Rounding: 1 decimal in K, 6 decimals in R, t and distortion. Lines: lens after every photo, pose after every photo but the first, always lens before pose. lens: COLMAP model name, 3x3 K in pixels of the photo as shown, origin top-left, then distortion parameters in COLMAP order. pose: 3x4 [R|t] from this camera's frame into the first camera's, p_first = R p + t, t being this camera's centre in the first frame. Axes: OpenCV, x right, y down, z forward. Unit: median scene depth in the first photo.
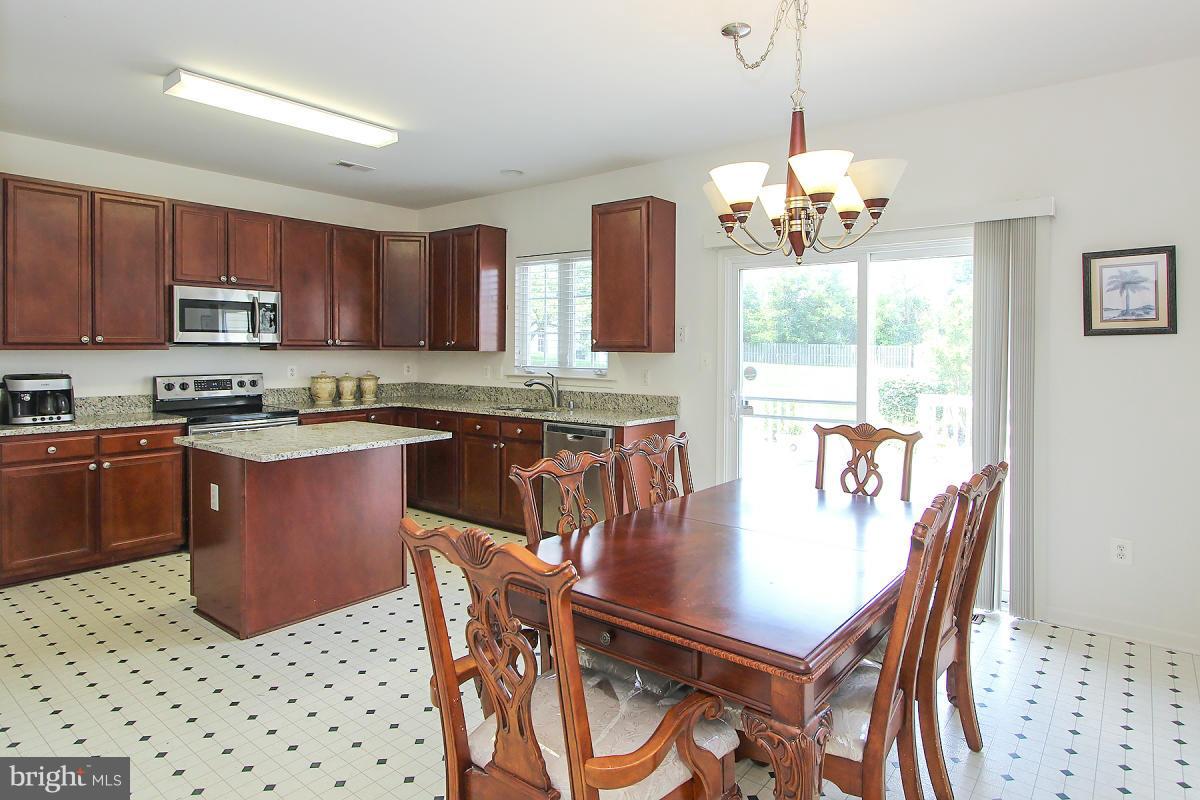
lens RADIAL K [[665.0, 0, 607.3], [0, 665.0, 356.4], [0, 0, 1]] dist [-0.012766, 0.000573]
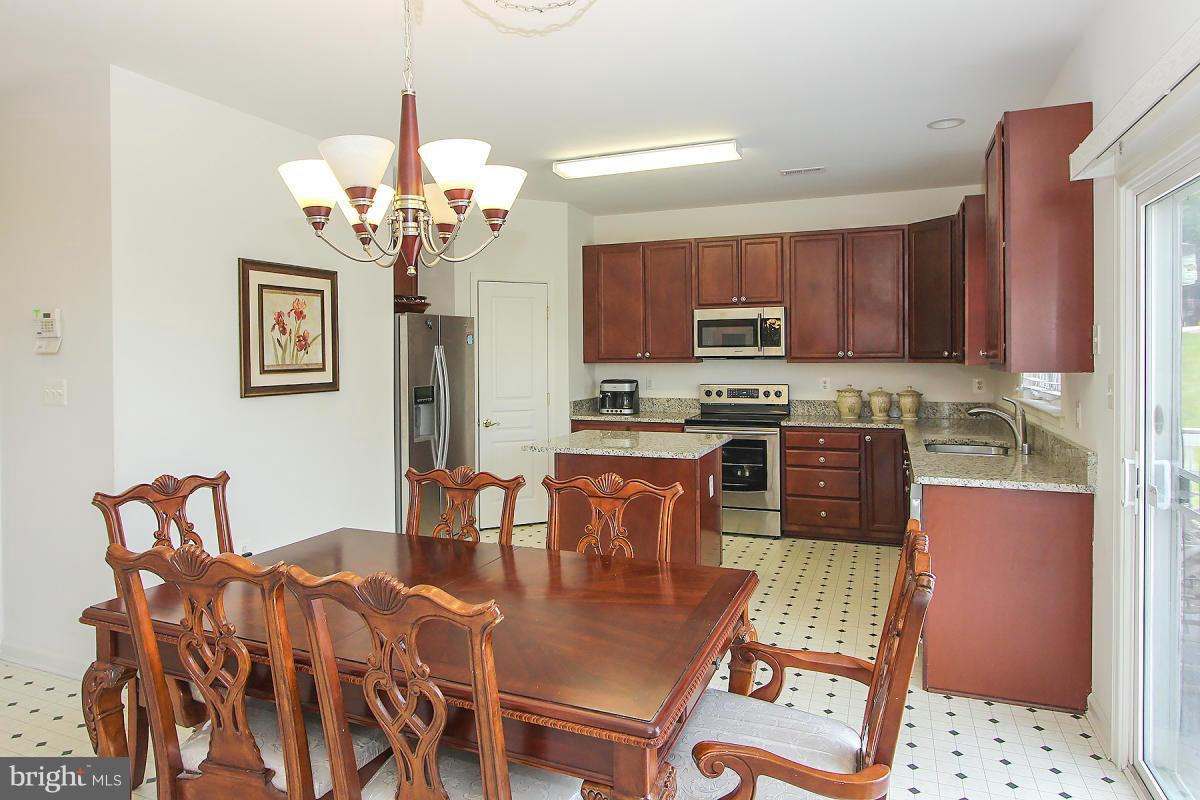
lens RADIAL K [[746.4, 0, 584.9], [0, 746.4, 364.1], [0, 0, 1]] dist [-0.015817, 0.002496]
pose [[0.263174, 0.011185, -0.964684, 0.589383], [-0.000924, 0.999935, 0.011342, -0.021880], [0.964748, -0.002094, 0.263167, 0.427289]]
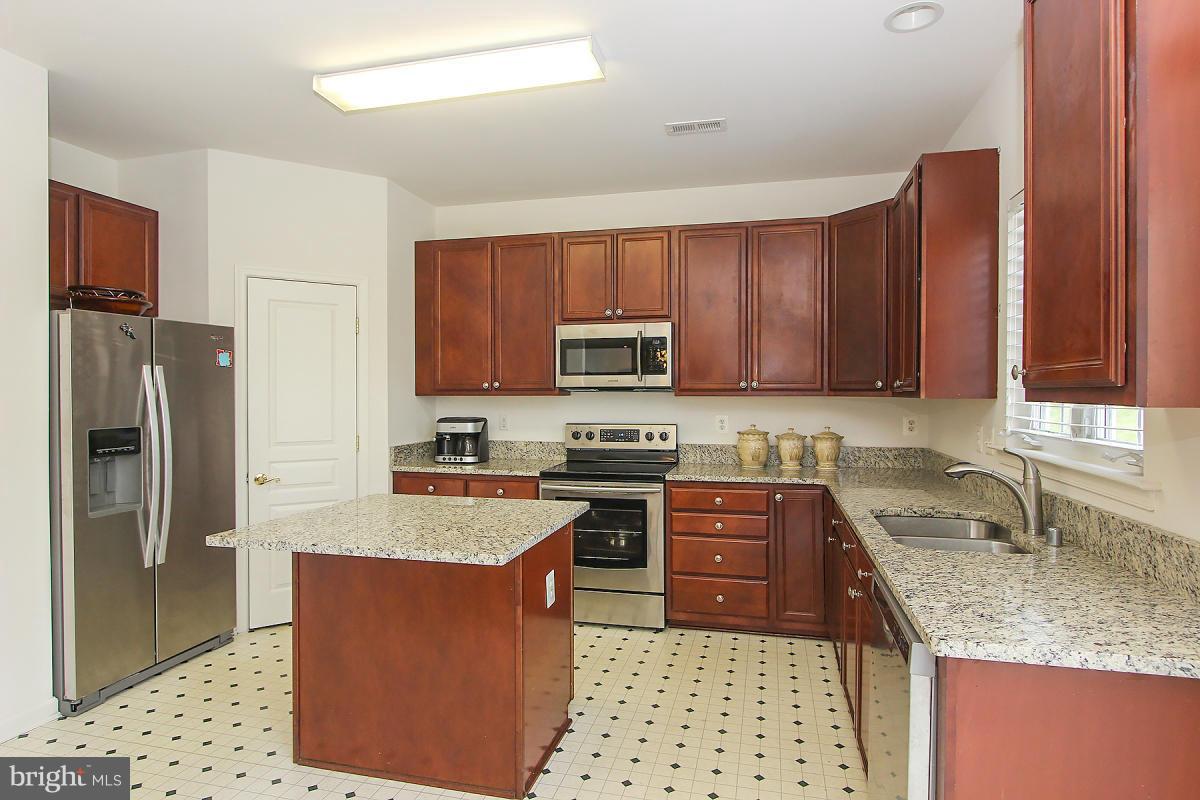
lens RADIAL K [[665.0, 0, 607.5], [0, 665.0, 407.5], [0, 0, 1]] dist [-0.012766, 0.000573]
pose [[0.405113, 0.020046, -0.914047, 0.213566], [-0.007797, 0.999799, 0.018471, -0.010705], [0.914233, -0.000356, 0.405188, 0.661239]]
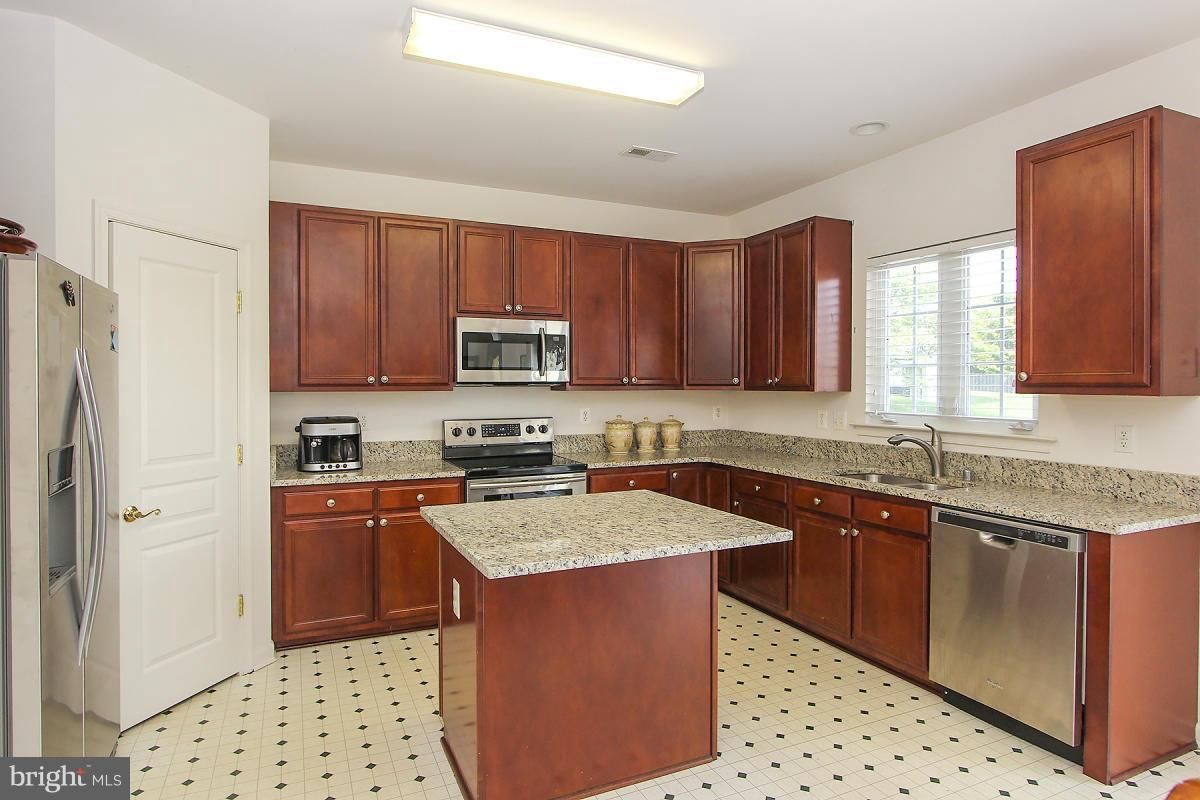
lens RADIAL K [[665.0, 0, 591.3], [0, 665.0, 387.4], [0, 0, 1]] dist [-0.012766, 0.000573]
pose [[0.888527, -0.002408, -0.458819, -0.089731], [-0.001467, 0.999966, -0.008089, -0.007174], [0.458822, 0.007860, 0.888493, 0.287438]]
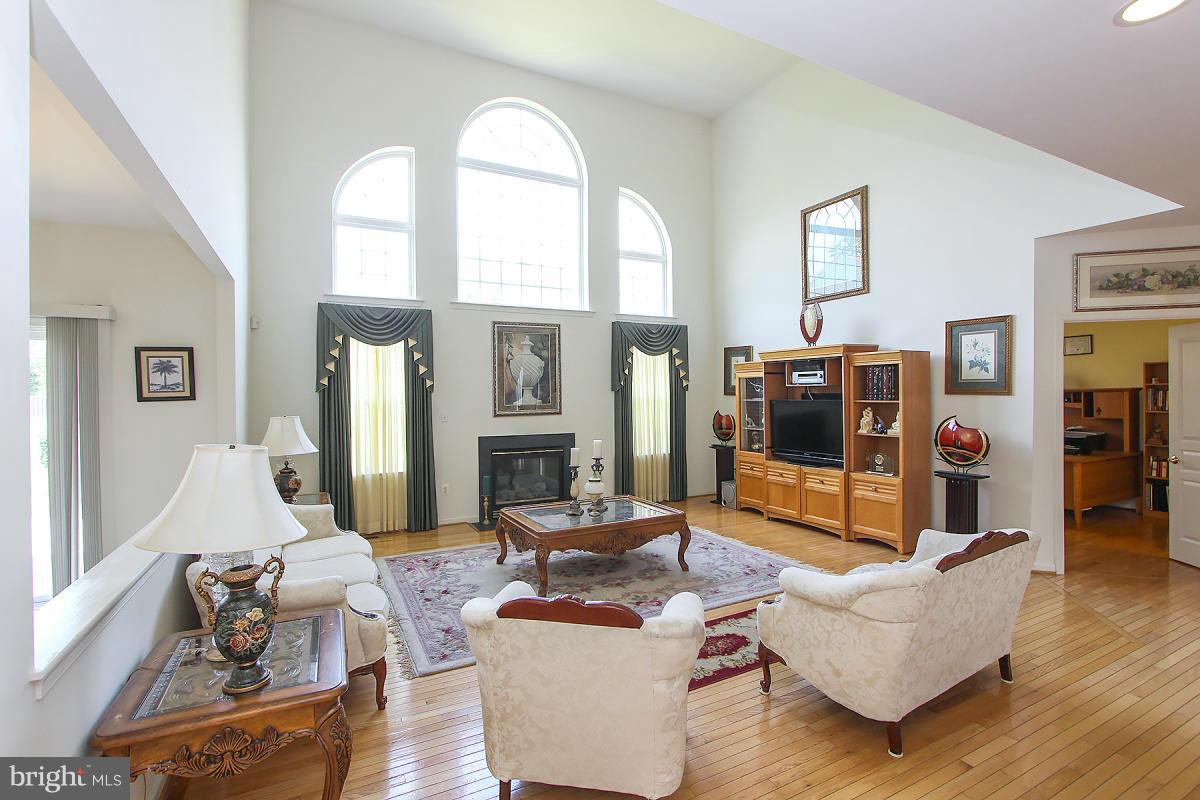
lens RADIAL K [[546.1, 0, 604.3], [0, 546.1, 396.9], [0, 0, 1]] dist [-0.023045, 0.000375]
pose [[0.414625, -0.014932, 0.909870, 0.033757], [0.011644, 0.999871, 0.011103, -0.029876], [-0.909918, 0.005991, 0.414745, -0.333095]]
